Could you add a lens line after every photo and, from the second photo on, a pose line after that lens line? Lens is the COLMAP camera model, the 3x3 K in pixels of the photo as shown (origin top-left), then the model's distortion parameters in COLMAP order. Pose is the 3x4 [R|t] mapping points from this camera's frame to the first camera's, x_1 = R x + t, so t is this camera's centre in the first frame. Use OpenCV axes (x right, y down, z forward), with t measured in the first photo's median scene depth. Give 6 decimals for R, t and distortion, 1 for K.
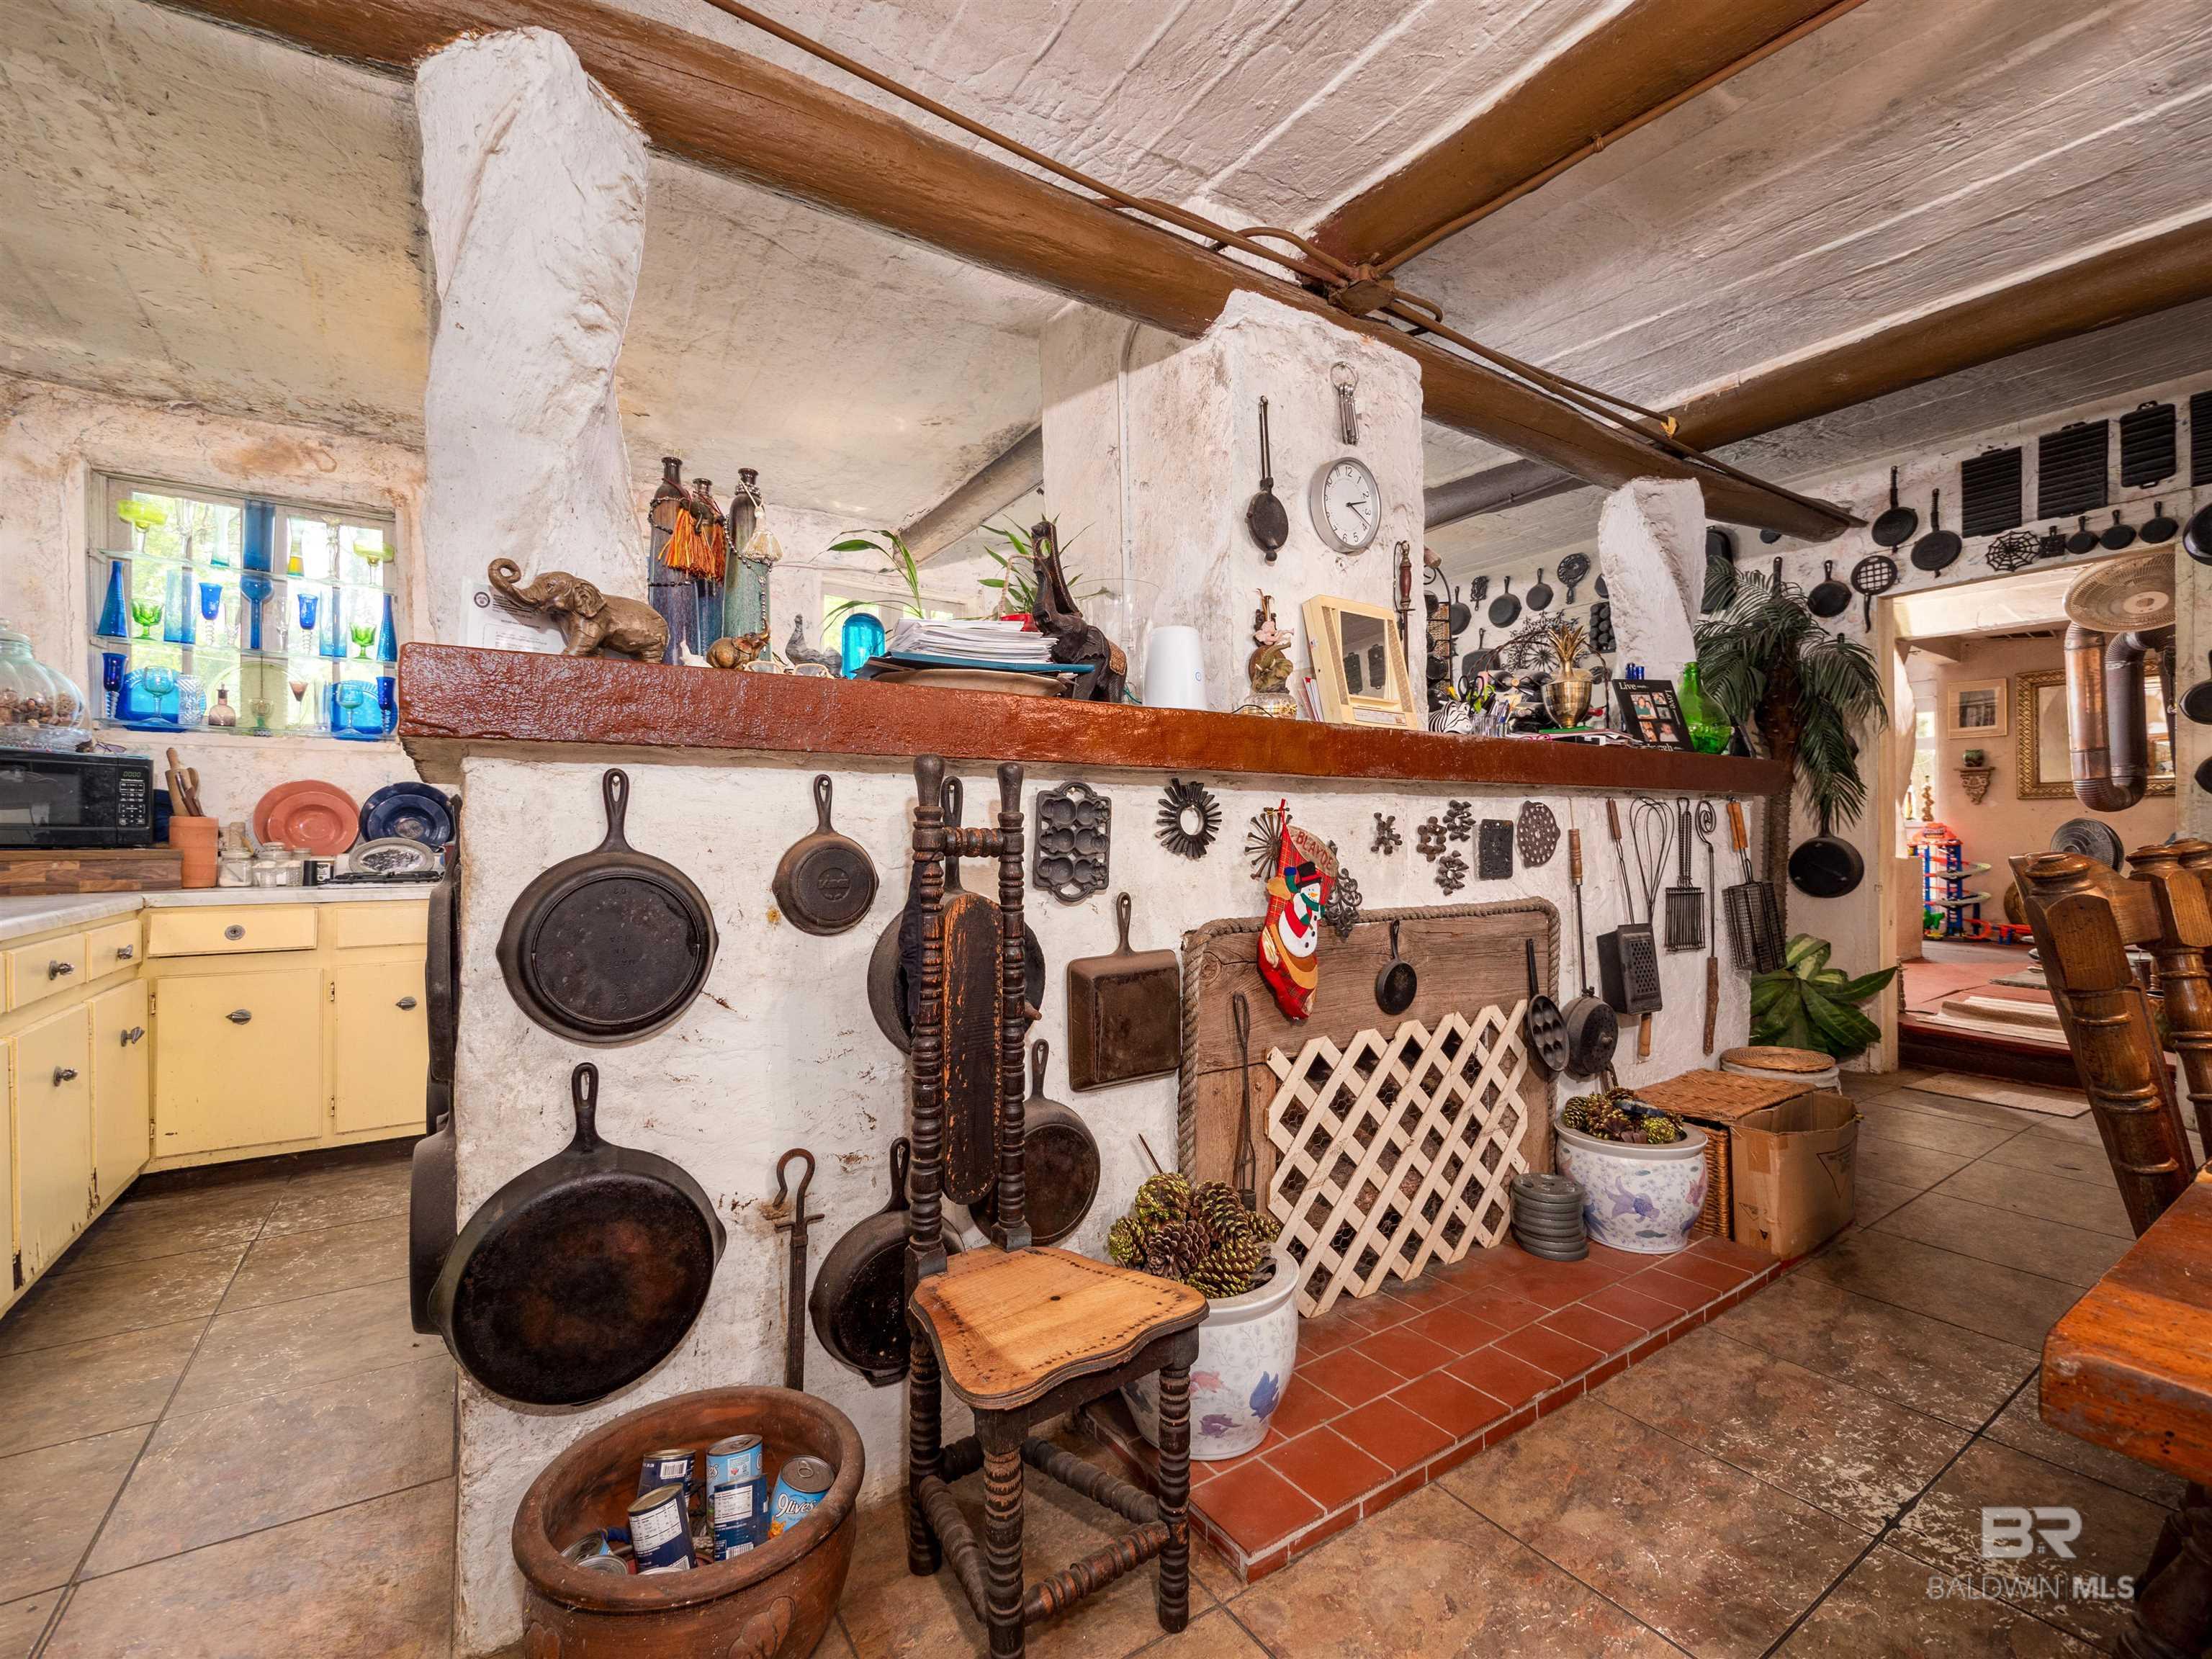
lens RADIAL K [[937.7, 0, 1100.3], [0, 937.7, 834.7], [0, 0, 1]] dist [-0.001396, -0.000211]
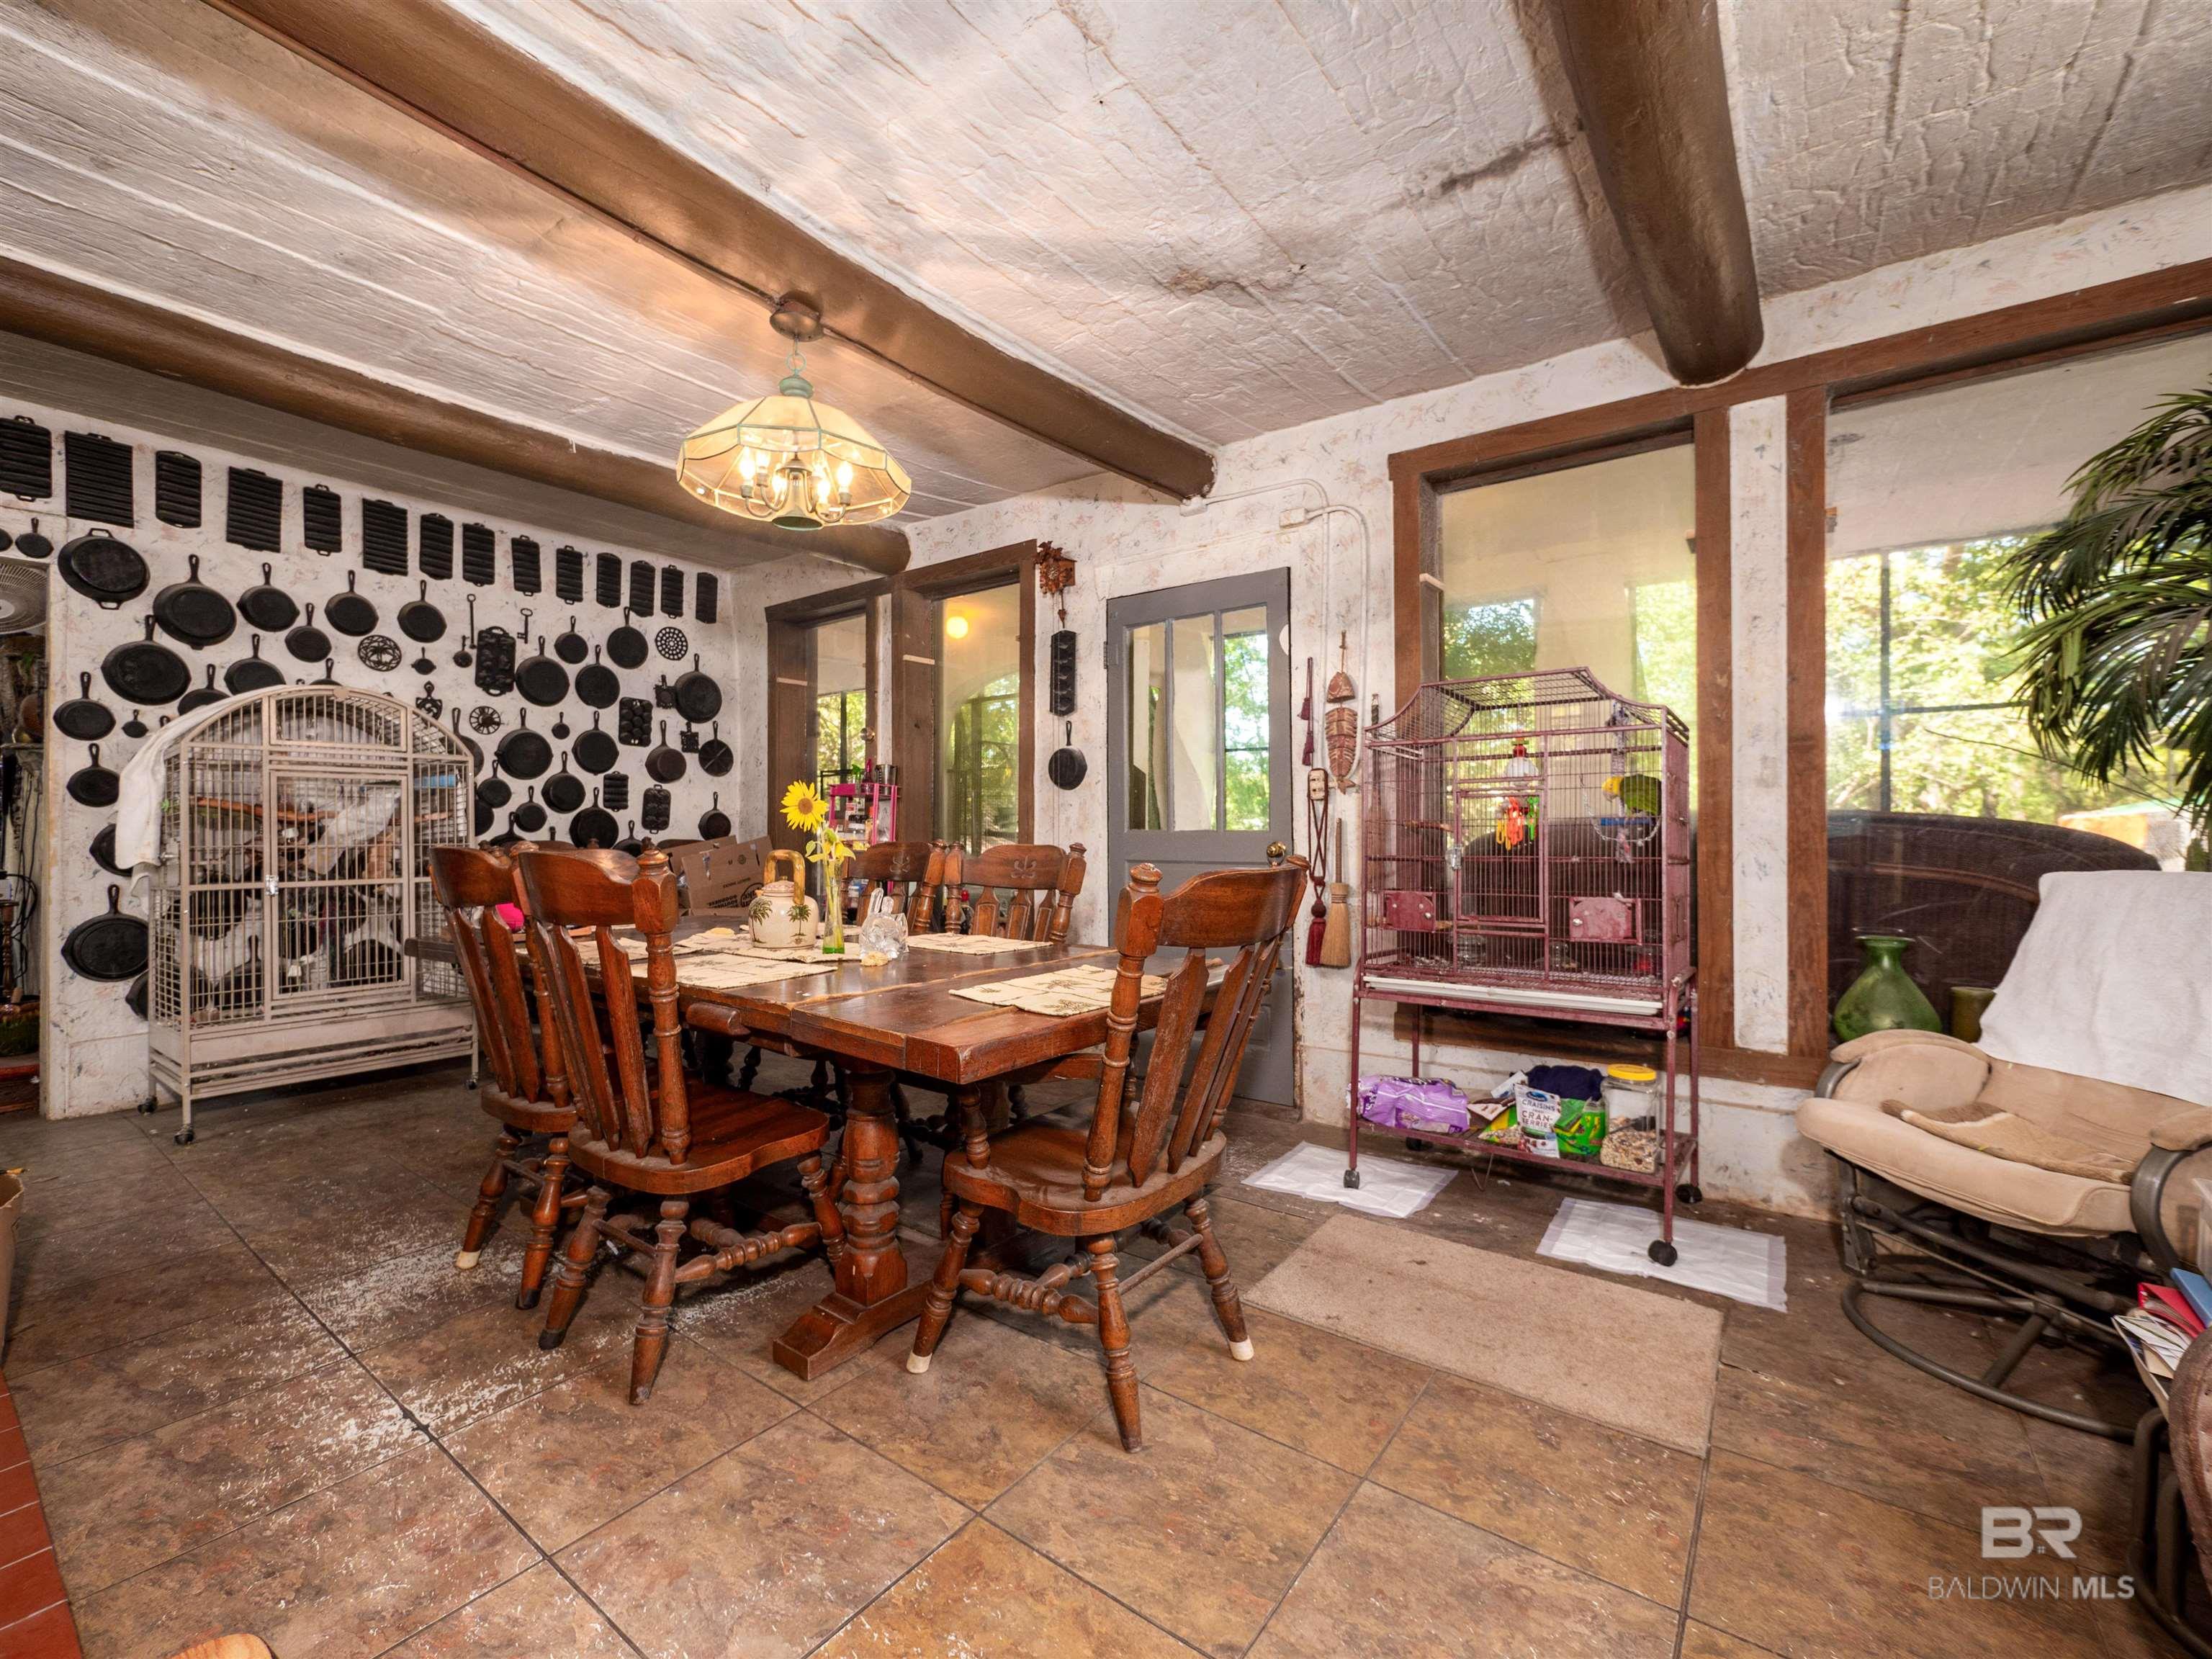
lens RADIAL K [[937.7, 0, 1093.4], [0, 937.7, 827.4], [0, 0, 1]] dist [-0.001396, -0.000211]
pose [[-0.334273, 0.010085, 0.942422, -0.385605], [0.006327, 0.999944, -0.008456, 0.000853], [-0.942455, 0.003136, -0.334319, 0.424028]]
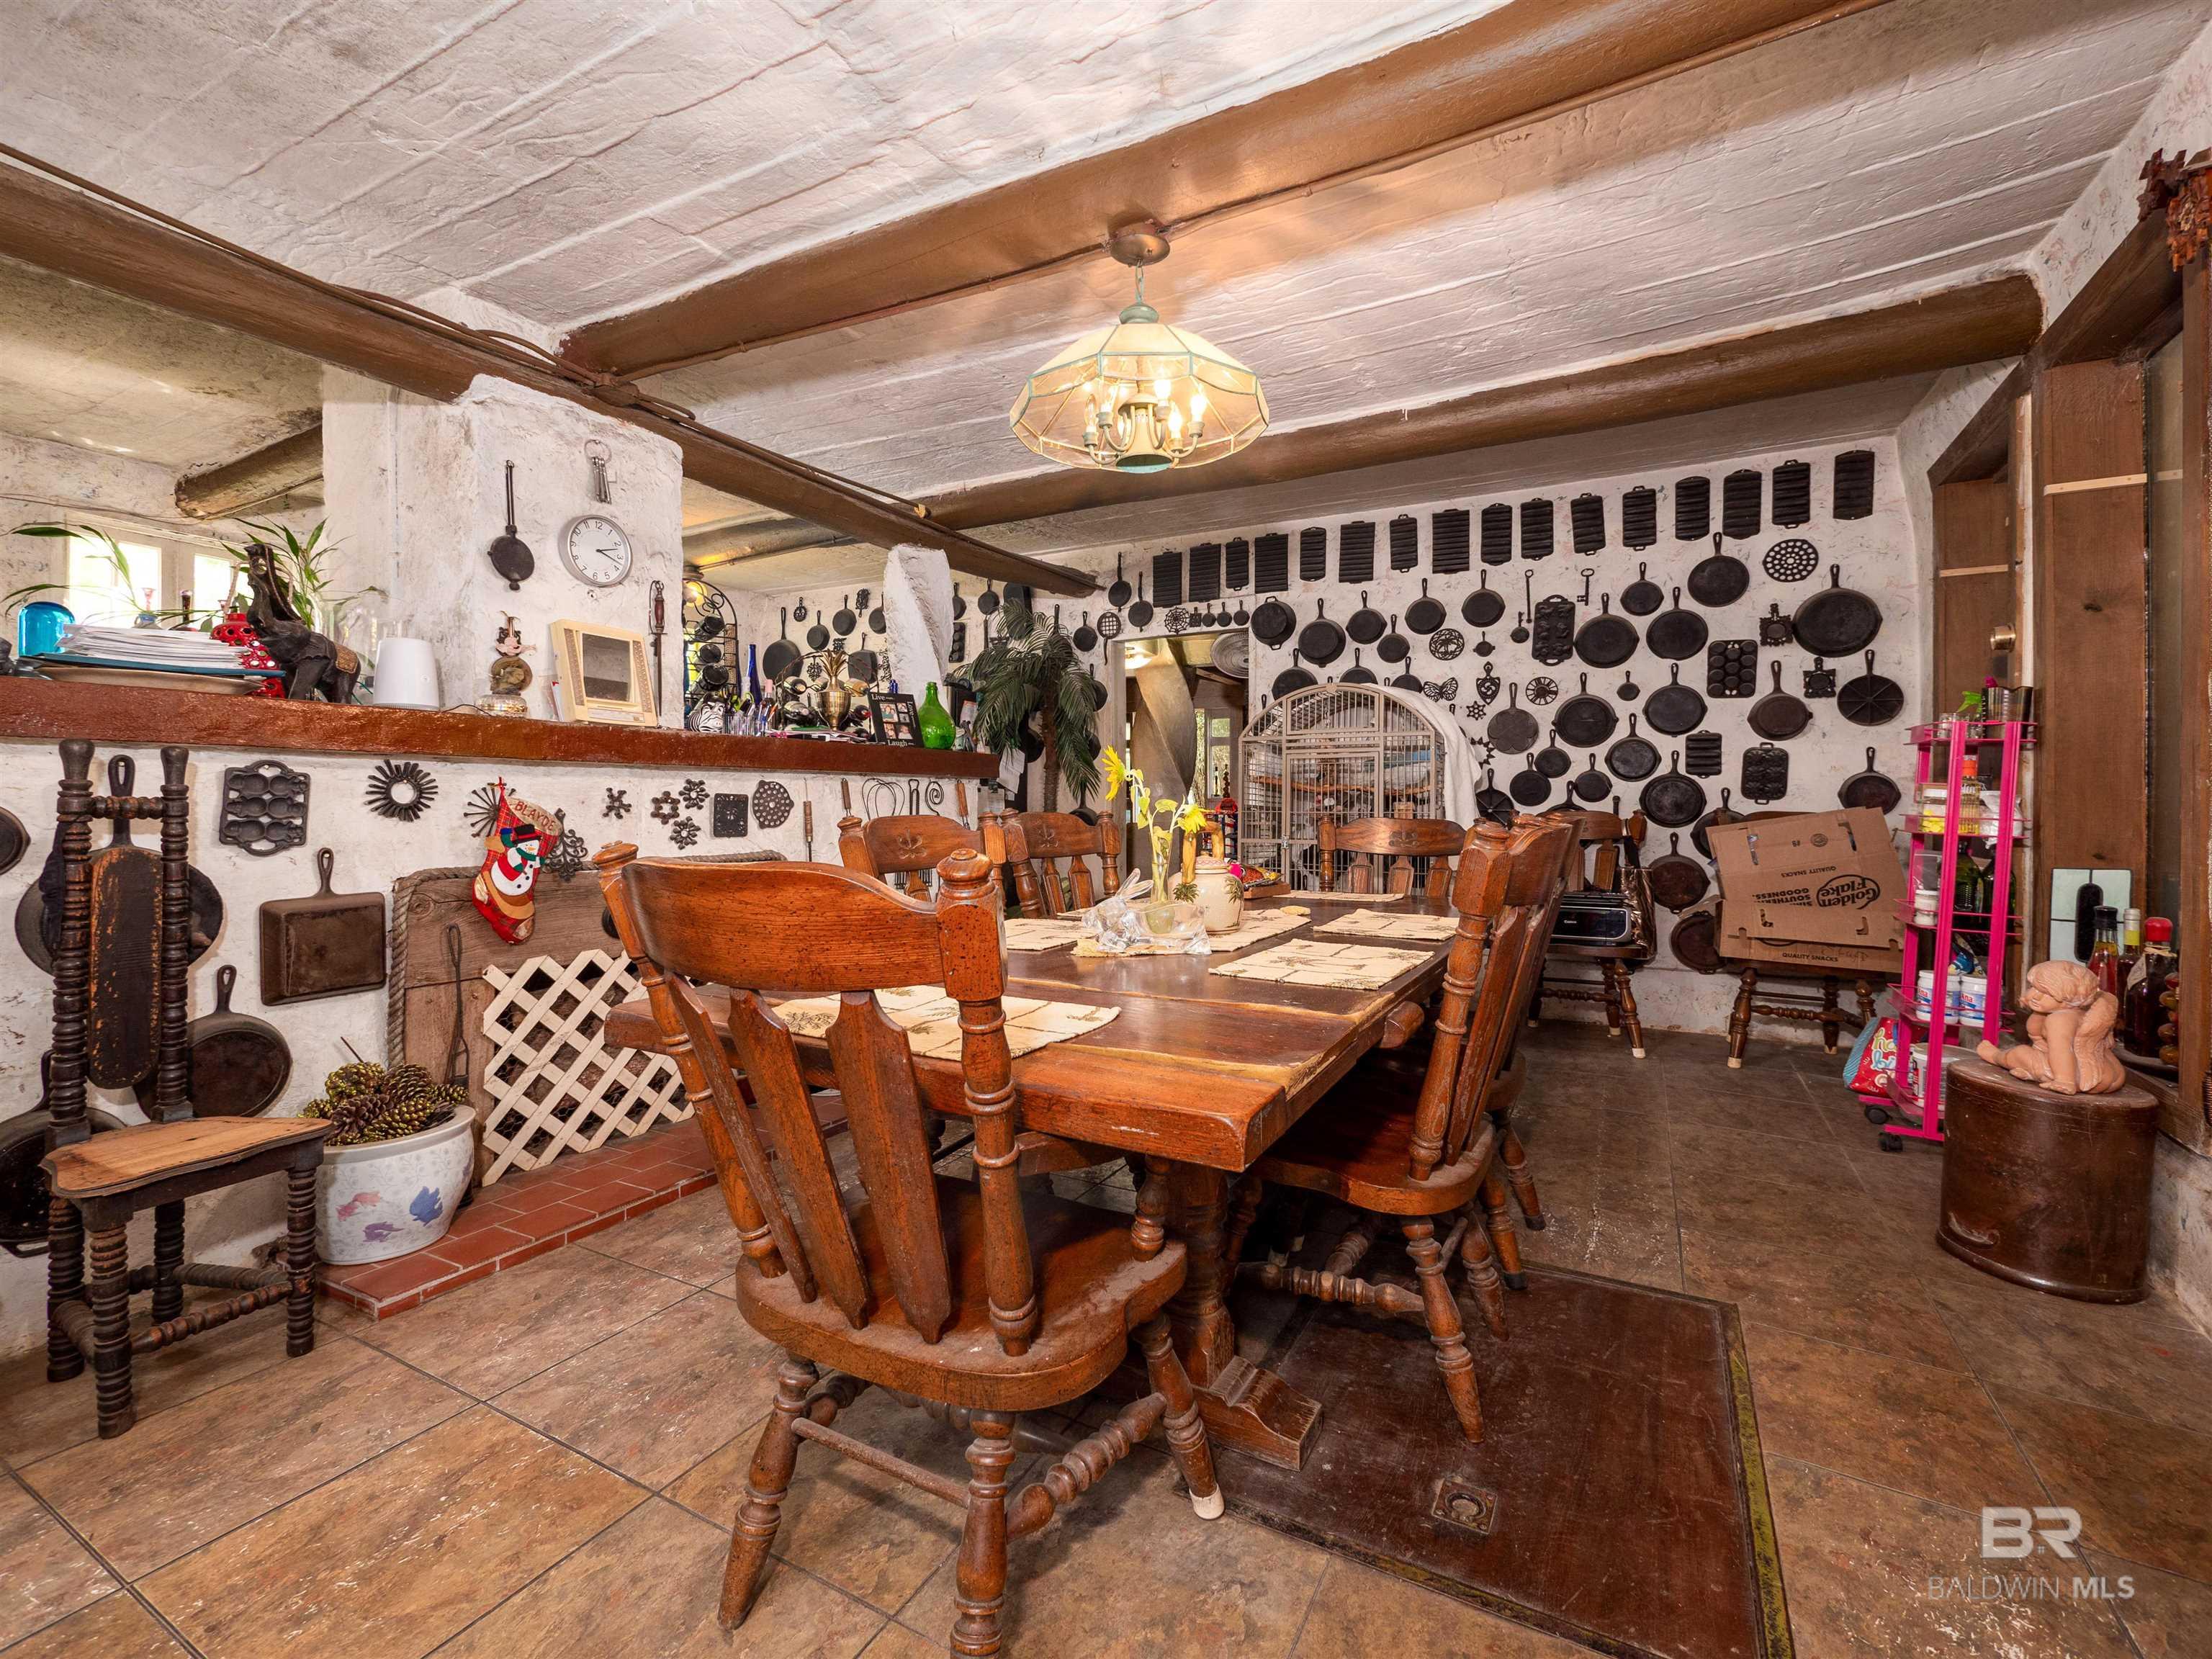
lens RADIAL K [[937.7, 0, 1118.5], [0, 937.7, 799.6], [0, 0, 1]] dist [-0.001396, -0.000211]
pose [[0.872724, 0.007707, 0.488153, 0.280364], [-0.004582, 0.999961, -0.007596, 0.000485], [-0.488193, 0.004393, 0.872725, -0.520918]]
